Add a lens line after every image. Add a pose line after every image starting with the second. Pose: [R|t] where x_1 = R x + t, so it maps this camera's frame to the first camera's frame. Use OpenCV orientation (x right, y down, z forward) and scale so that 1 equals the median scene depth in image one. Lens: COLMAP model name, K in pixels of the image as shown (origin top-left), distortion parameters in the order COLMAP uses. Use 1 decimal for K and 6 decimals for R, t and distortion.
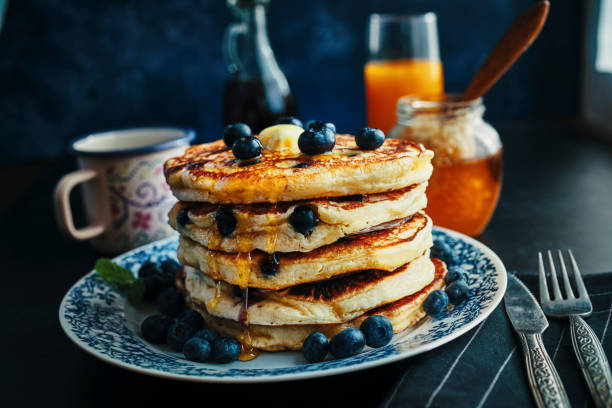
lens RADIAL K [[884.2, 0, 303.4], [0, 884.2, 202.3], [0, 0, 1]] dist [0.021327, 0.028316]
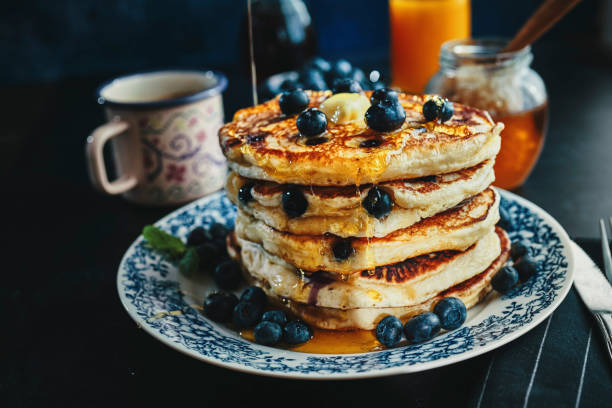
lens RADIAL K [[888.2, 0, 298.2], [0, 888.2, 203.7], [0, 0, 1]] dist [0.030737, 0.025079]
pose [[0.999417, -0.008634, 0.033043, -0.111893], [0.004262, 0.991484, 0.130159, -0.099969], [-0.033885, -0.129942, 0.990942, 0.034776]]
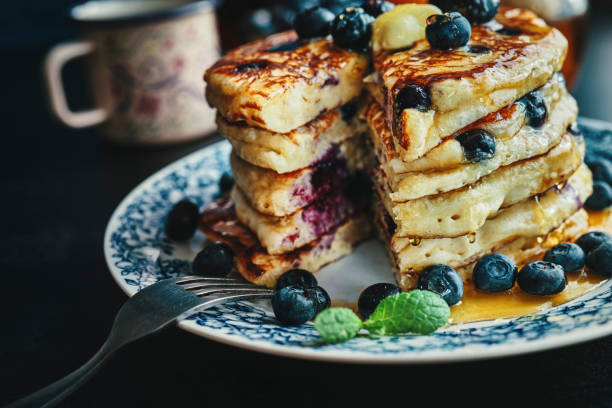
lens RADIAL K [[916.7, 0, 302.8], [0, 916.7, 205.3], [0, 0, 1]] dist [0.056467, 0.070438]
pose [[0.981722, -0.095332, 0.164723, -0.249957], [0.077737, 0.990869, 0.110157, 0.006873], [-0.173720, -0.095339, 0.980169, 0.312723]]
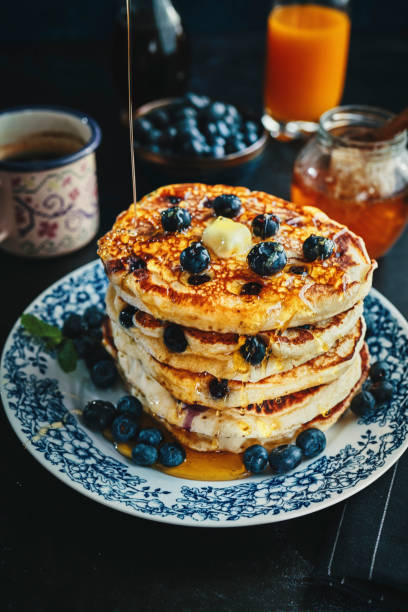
lens RADIAL K [[884.2, 0, 205.2], [0, 884.2, 312.1], [0, 0, 1]] dist [0.021327, 0.028316]
pose [[0.993299, 0.025098, 0.112814, -0.163176], [-0.066529, 0.922354, 0.380575, -0.383128], [-0.094502, -0.385530, 0.917843, 0.073831]]
